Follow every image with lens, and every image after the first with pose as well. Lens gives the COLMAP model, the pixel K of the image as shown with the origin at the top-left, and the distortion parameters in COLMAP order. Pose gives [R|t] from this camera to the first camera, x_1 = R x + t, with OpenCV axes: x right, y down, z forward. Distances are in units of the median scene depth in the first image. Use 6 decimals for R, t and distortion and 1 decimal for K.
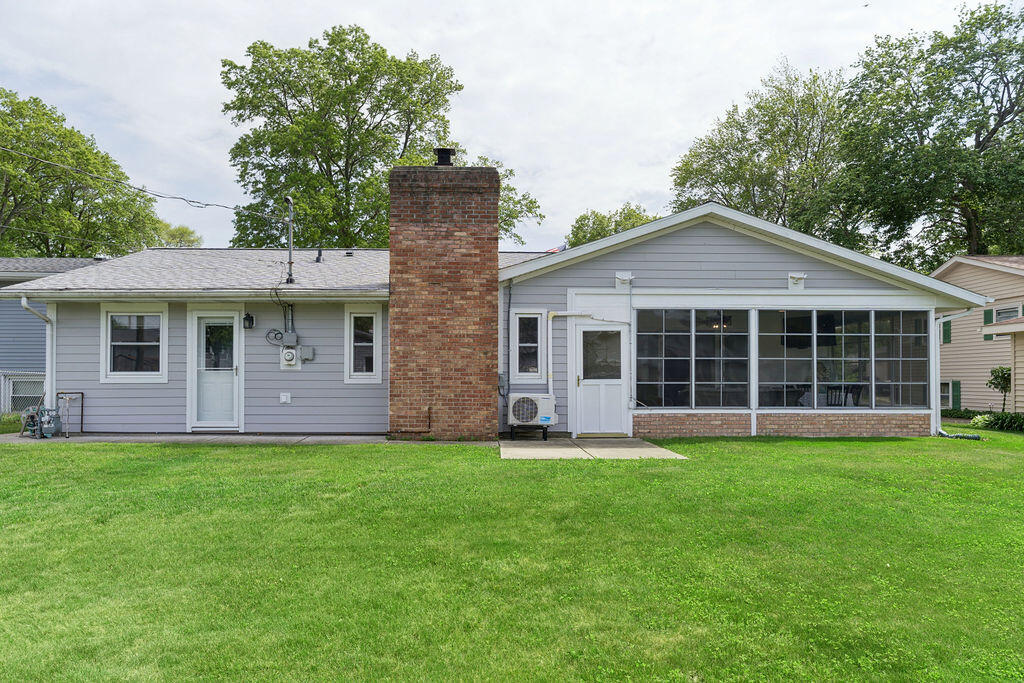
lens RADIAL K [[665.7, 0, 512.0], [0, 665.7, 374.8], [0, 0, 1]] dist [-0.000723, -0.001472]
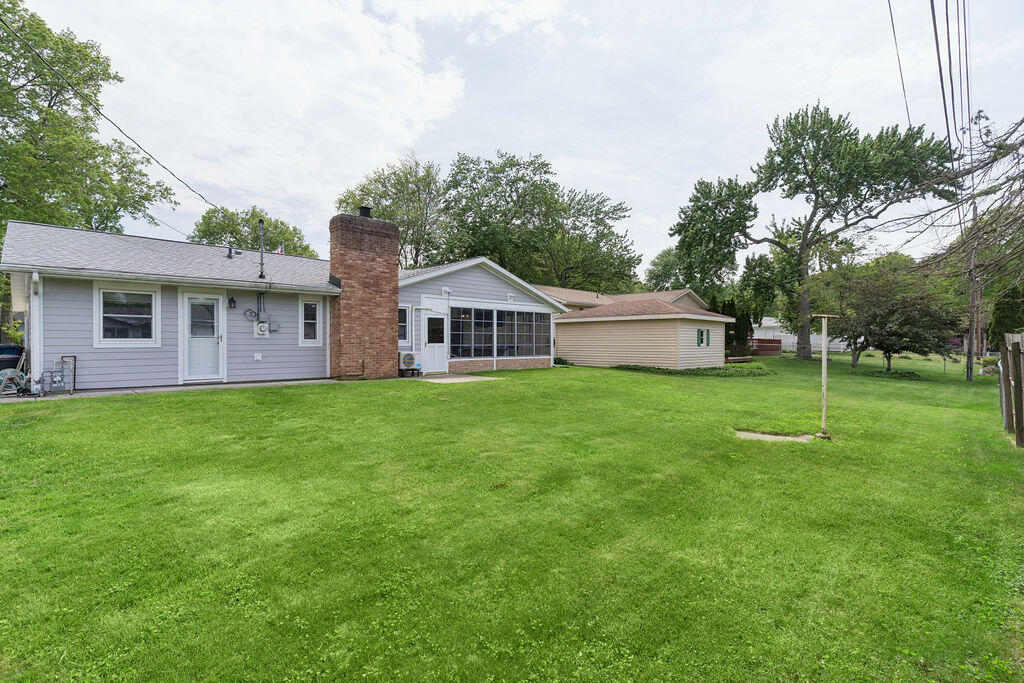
lens RADIAL K [[486.2, 0, 512.0], [0, 486.2, 341.5], [0, 0, 1]] dist [0.003076, -0.000070]
pose [[0.727556, -0.000297, 0.686049, -0.660691], [-0.002518, 0.999992, 0.003103, -0.003374], [-0.686044, -0.003985, 0.727549, -0.149635]]
